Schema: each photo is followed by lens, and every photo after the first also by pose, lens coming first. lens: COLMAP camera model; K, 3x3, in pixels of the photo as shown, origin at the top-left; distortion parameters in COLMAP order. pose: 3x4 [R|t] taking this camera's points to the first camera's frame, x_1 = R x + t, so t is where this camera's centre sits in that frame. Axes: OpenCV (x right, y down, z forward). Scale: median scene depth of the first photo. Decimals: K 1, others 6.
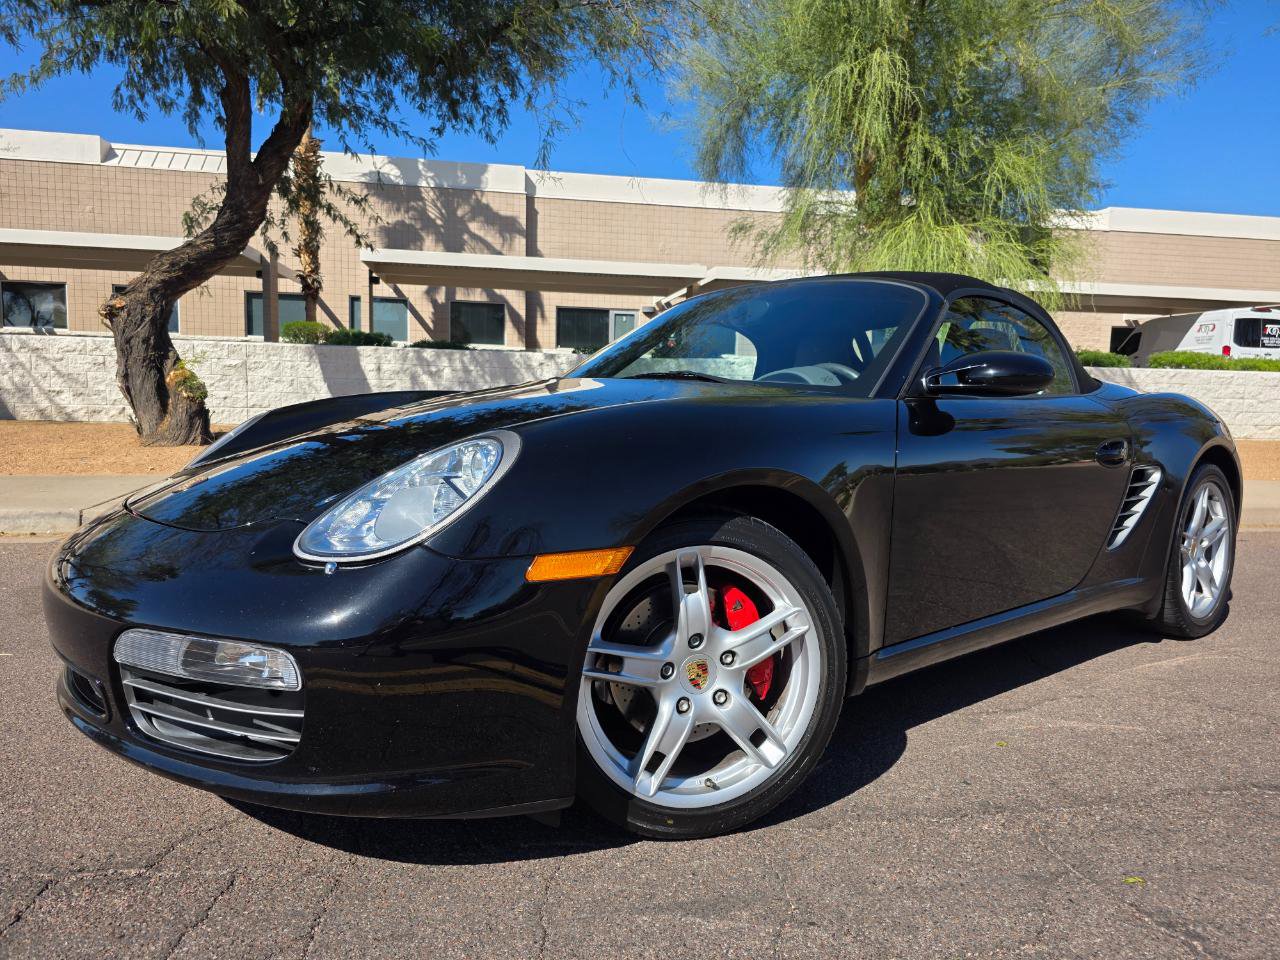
lens RADIAL K [[866.5, 0, 627.6], [0, 866.5, 477.3], [0, 0, 1]] dist [0.045935, -0.040650]
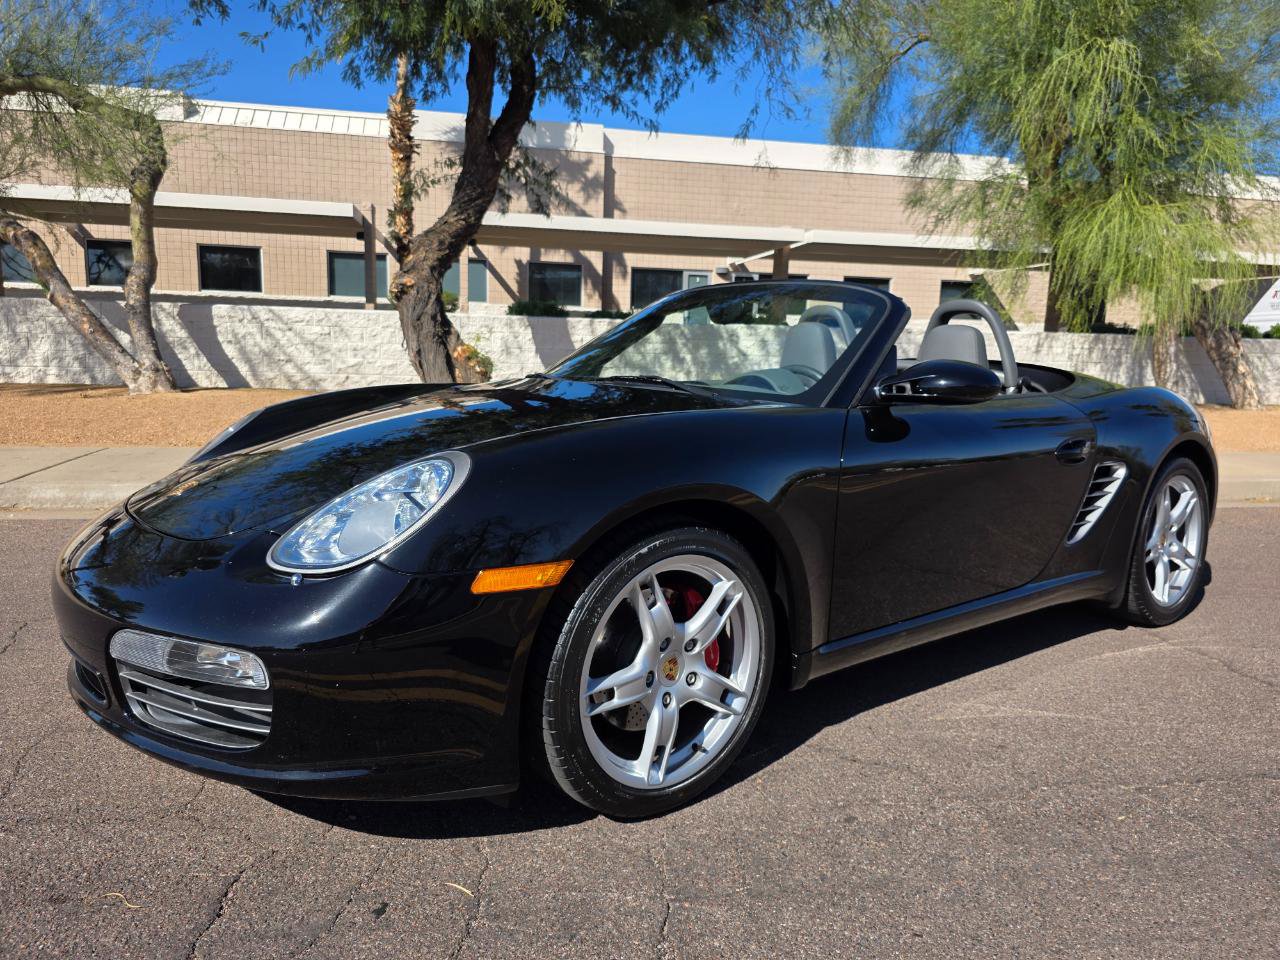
lens RADIAL K [[866.5, 0, 642.4], [0, 866.5, 476.3], [0, 0, 1]] dist [0.045935, -0.040650]
pose [[0.999532, -0.002241, 0.030514, -0.230985], [0.000692, 0.998714, 0.050701, -0.012340], [-0.030589, -0.050656, 0.998248, -0.044374]]
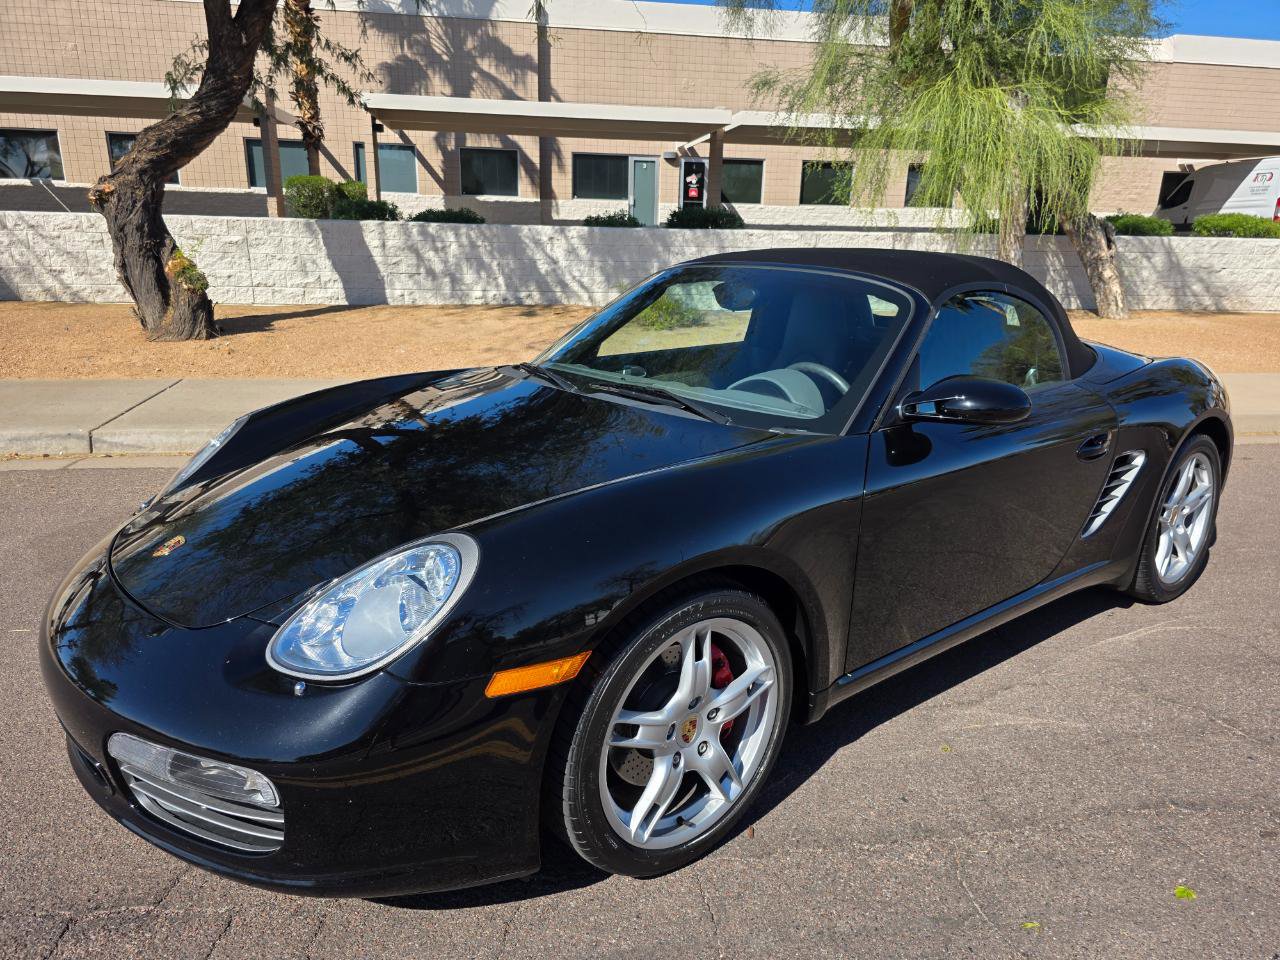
lens RADIAL K [[866.5, 0, 637.2], [0, 866.5, 495.3], [0, 0, 1]] dist [0.045935, -0.040650]
pose [[0.999847, 0.001428, -0.017423, 0.011936], [0.002000, 0.980771, 0.195149, -0.037682], [0.017367, -0.195154, 0.980619, 0.000657]]
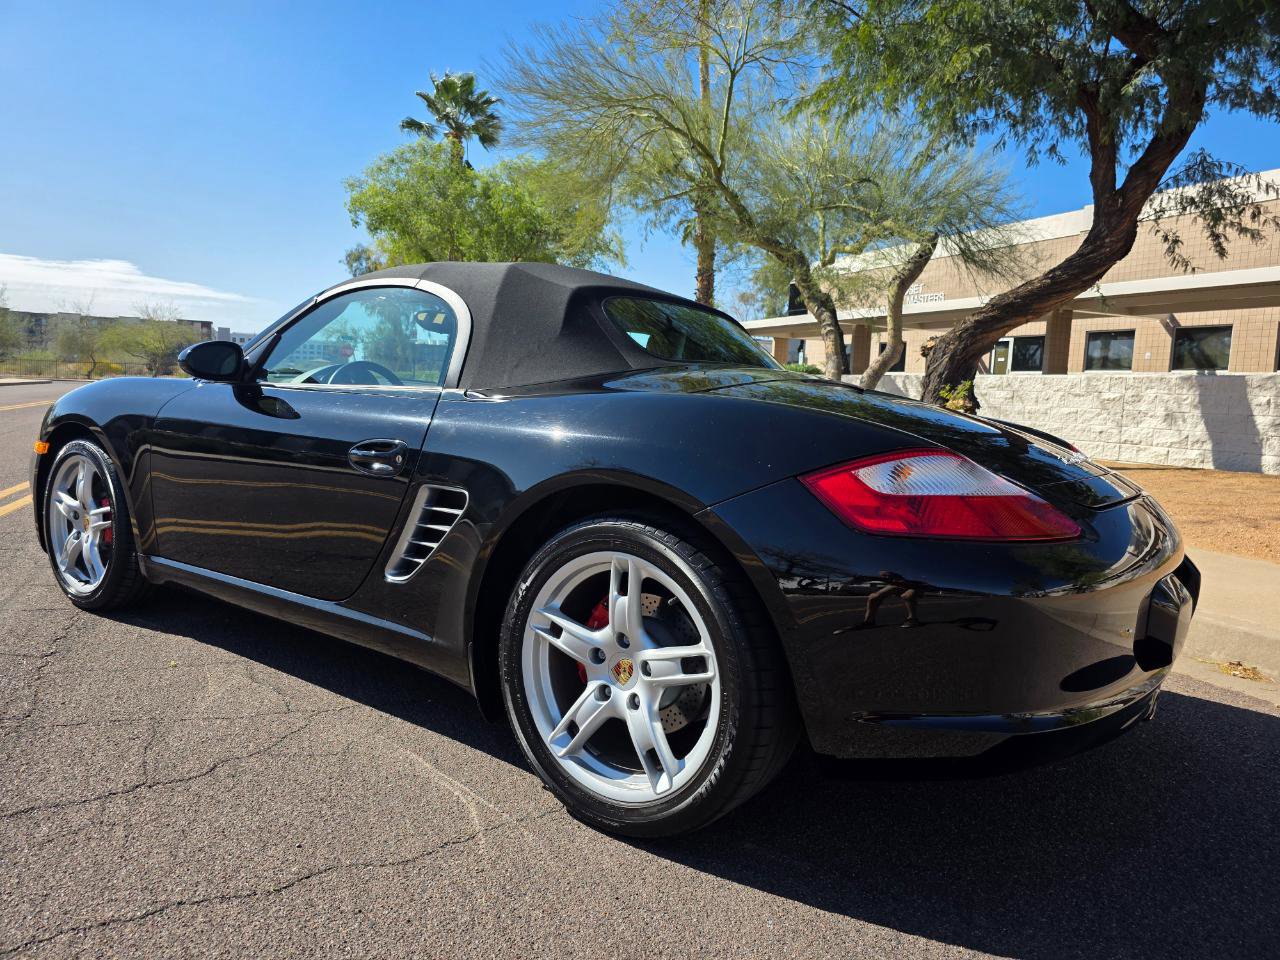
lens RADIAL K [[840.0, 0, 621.1], [0, 840.0, 502.4], [0, 0, 1]] dist [0.020938, -0.000612]
pose [[0.254581, 0.114593, -0.960238, 0.303323], [-0.133174, 0.987648, 0.082556, -0.017252], [0.957838, 0.106861, 0.266697, 0.208846]]
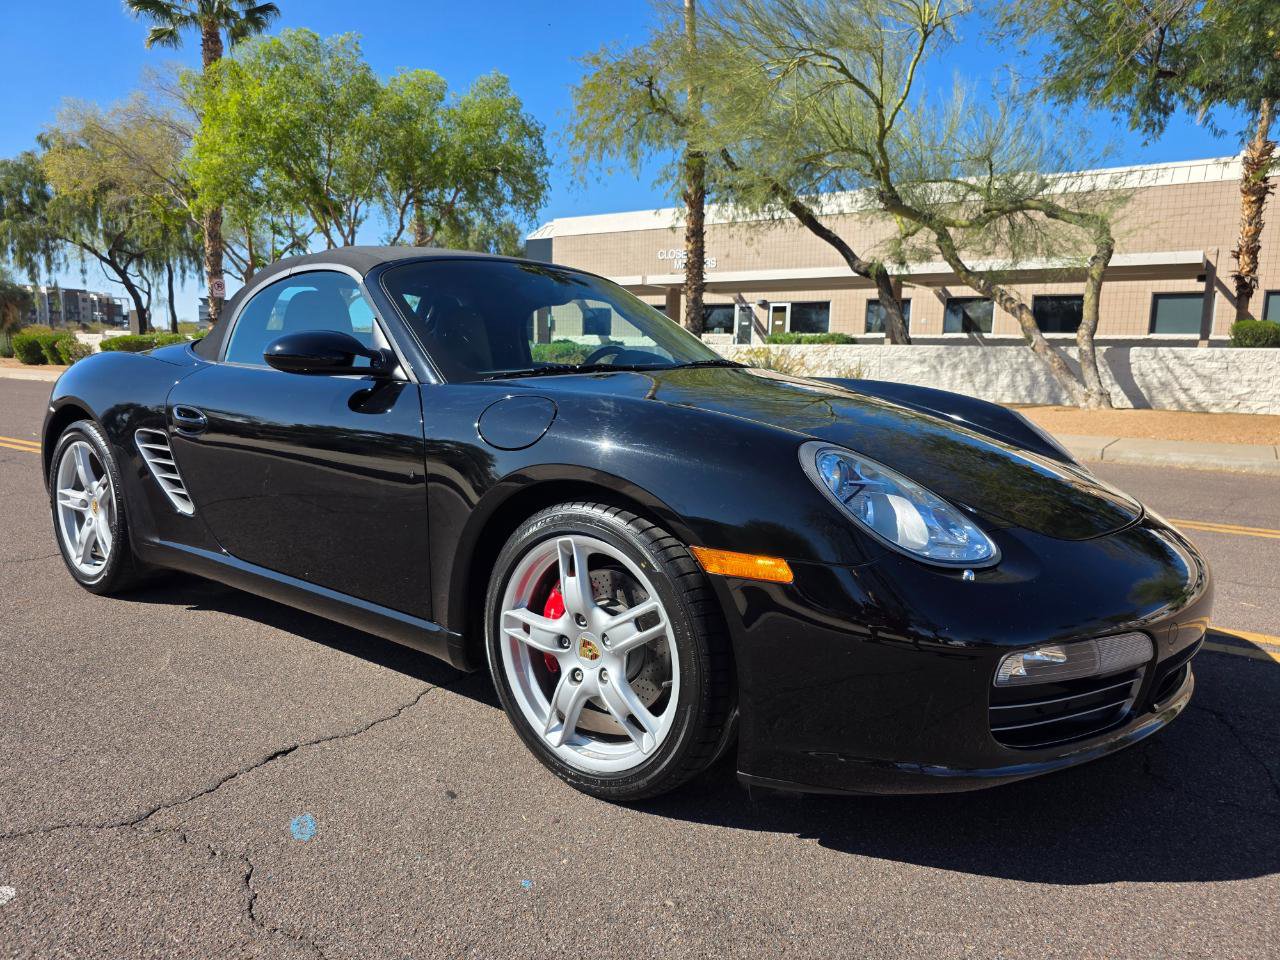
lens RADIAL K [[866.5, 0, 641.0], [0, 866.5, 471.3], [0, 0, 1]] dist [0.045935, -0.040650]
pose [[0.723483, 0.077323, -0.685999, -0.286302], [-0.073757, 0.996677, 0.034554, 0.036374], [0.686391, 0.025598, 0.726782, -0.472100]]
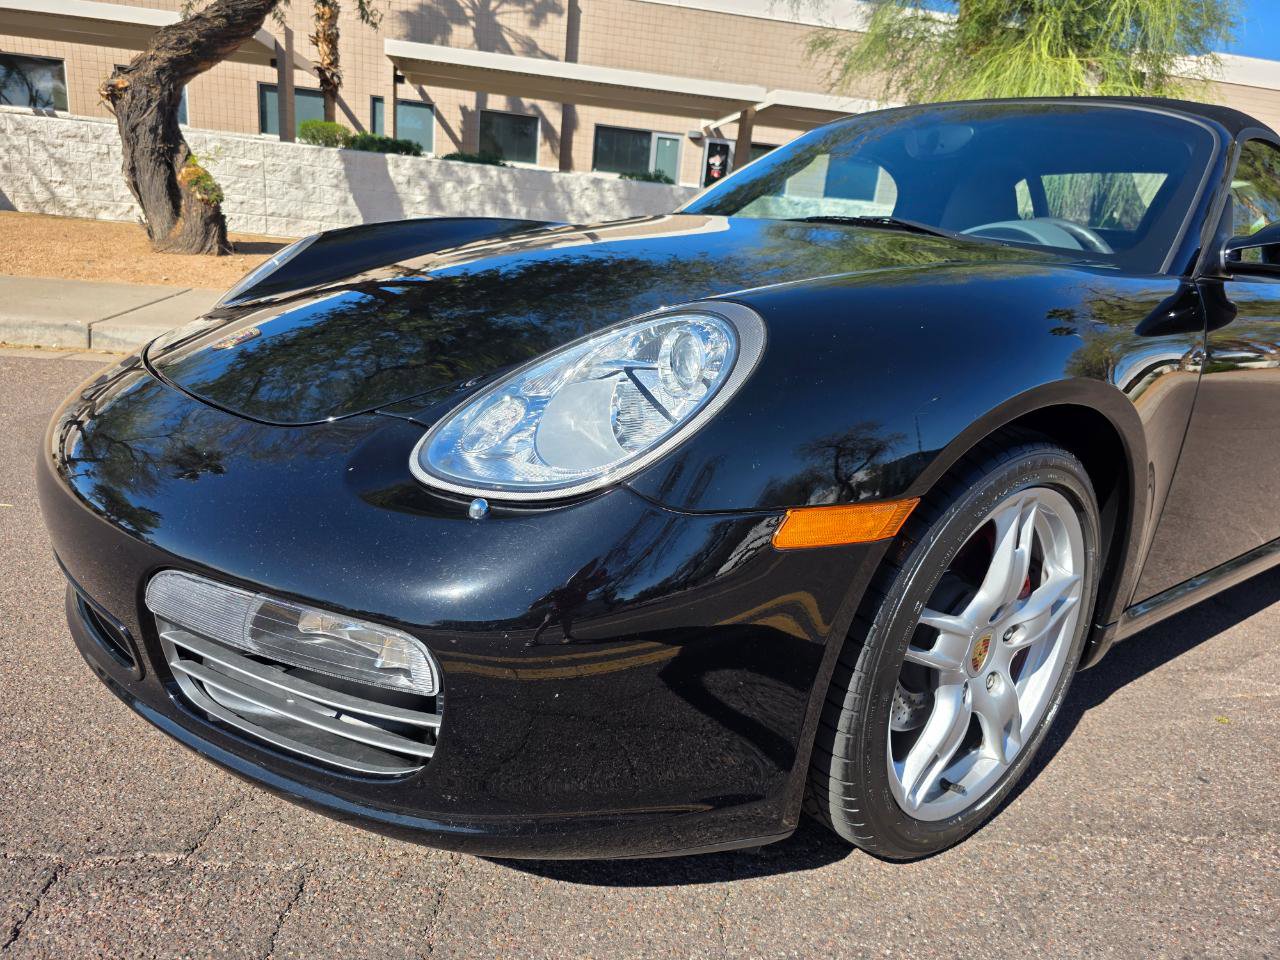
lens RADIAL K [[866.5, 0, 636.0], [0, 866.5, 492.1], [0, 0, 1]] dist [0.045935, -0.040650]
pose [[0.997449, 0.071383, -0.000606, -0.023590], [-0.069846, 0.977663, 0.198231, -0.004735], [0.014743, -0.197683, 0.980155, 0.041942]]
